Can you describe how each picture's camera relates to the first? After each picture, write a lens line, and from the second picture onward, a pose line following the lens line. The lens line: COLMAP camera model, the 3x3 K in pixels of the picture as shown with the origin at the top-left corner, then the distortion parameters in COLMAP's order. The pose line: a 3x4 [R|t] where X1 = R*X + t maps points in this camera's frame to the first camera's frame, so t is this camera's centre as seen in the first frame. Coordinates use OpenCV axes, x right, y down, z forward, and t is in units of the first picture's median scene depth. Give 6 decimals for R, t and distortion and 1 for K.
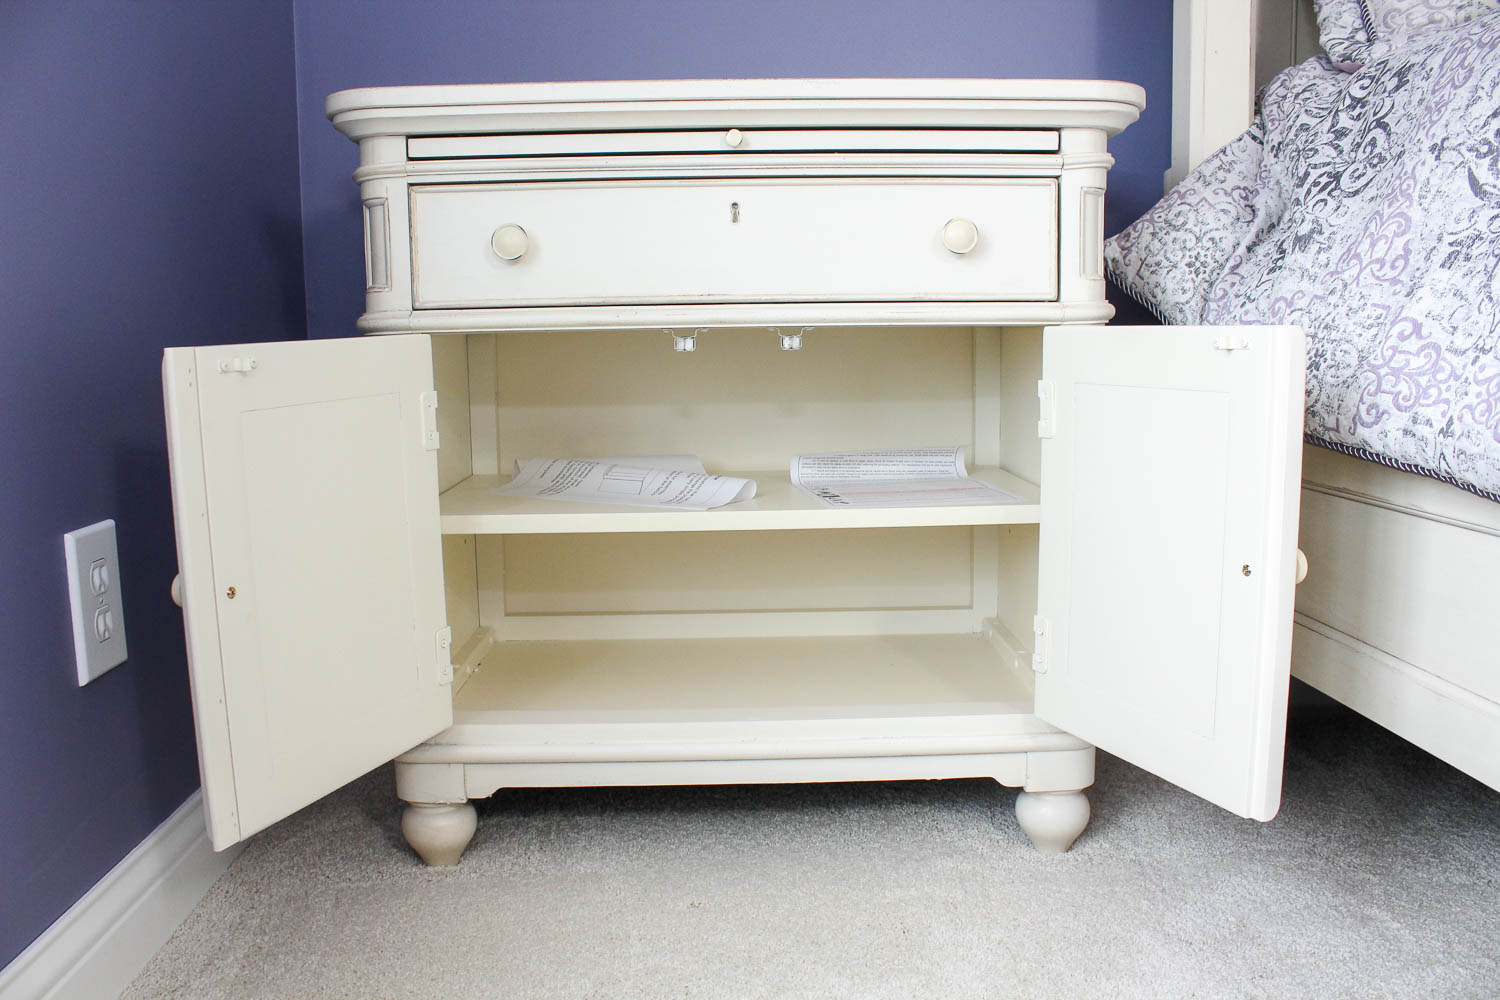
lens RADIAL K [[1294.0, 0, 769.6], [0, 1294.0, 522.8], [0, 0, 1]] dist [-0.105623, -0.001997]
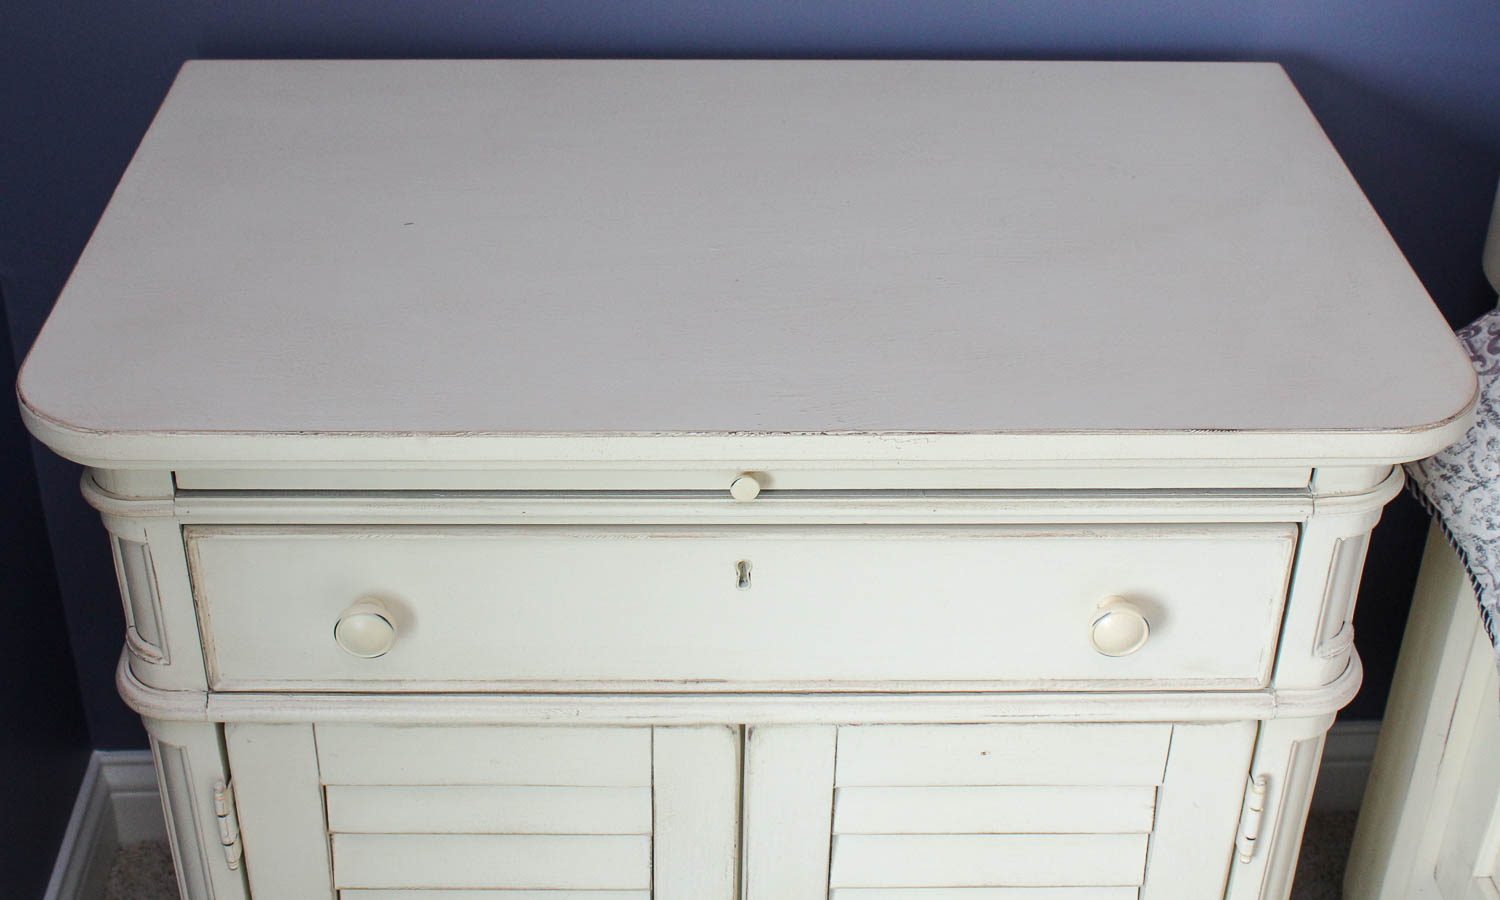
lens RADIAL K [[2033.4, 0, 747.4], [0, 2033.4, 450.1], [0, 0, 1]] dist [-0.046578, 0.000000]
pose [[0.999546, 0.029675, 0.005154, -0.029457], [-0.028984, 0.901150, 0.432537, -0.649069], [0.008191, -0.432490, 0.901601, 0.171333]]
